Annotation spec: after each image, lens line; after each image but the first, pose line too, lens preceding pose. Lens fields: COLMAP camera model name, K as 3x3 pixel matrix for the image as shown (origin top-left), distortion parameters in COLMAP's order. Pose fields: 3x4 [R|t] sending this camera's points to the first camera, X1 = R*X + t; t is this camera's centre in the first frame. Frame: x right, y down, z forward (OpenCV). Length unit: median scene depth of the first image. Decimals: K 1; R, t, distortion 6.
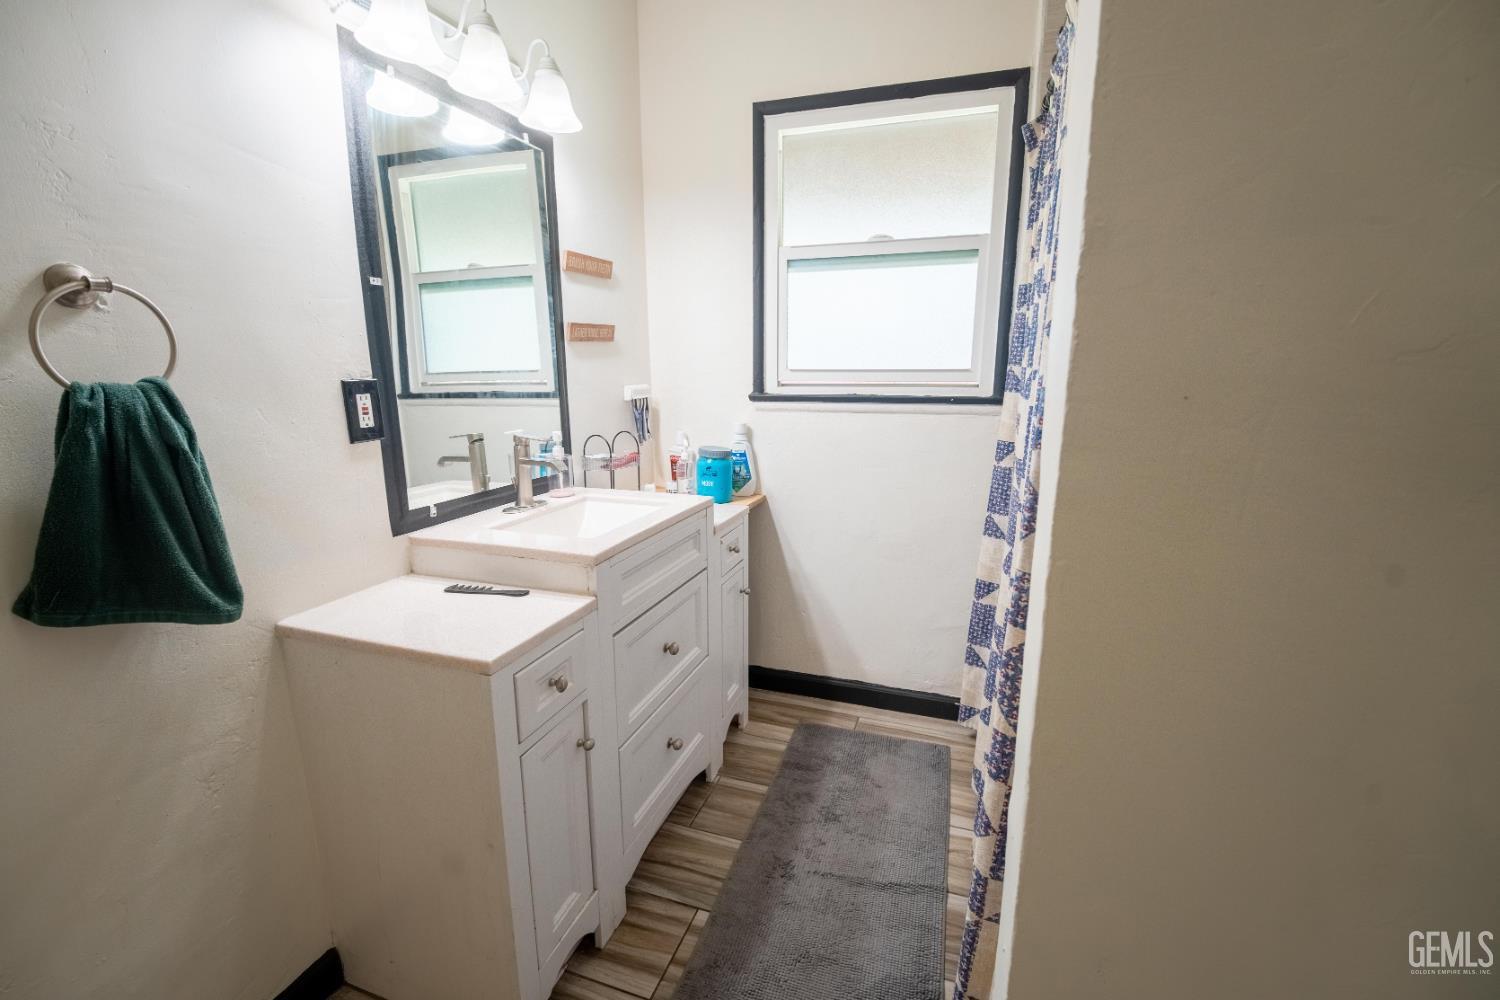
lens RADIAL K [[642.8, 0, 754.0], [0, 642.8, 501.8], [0, 0, 1]] dist [-0.016521, -0.000363]
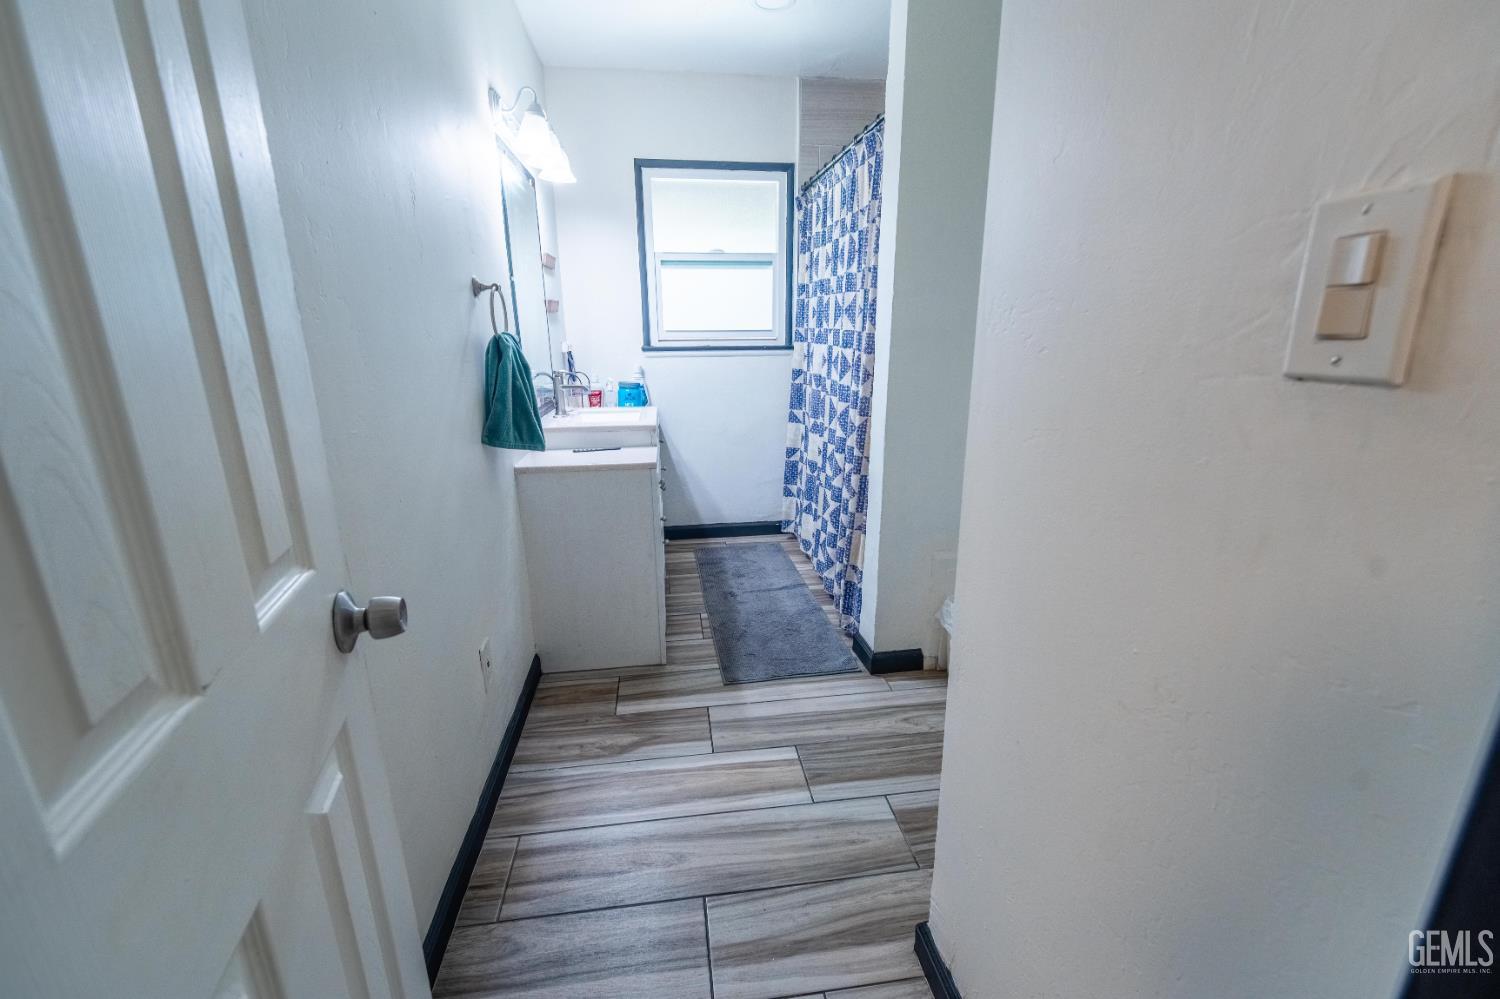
lens RADIAL K [[622.1, 0, 750.7], [0, 622.1, 497.5], [0, 0, 1]] dist [-0.003996, 0.000746]
pose [[0.894939, -0.120549, 0.429595, -0.505351], [0.096010, 0.992285, 0.078437, 0.111558], [-0.435736, -0.028951, 0.899609, -0.527624]]
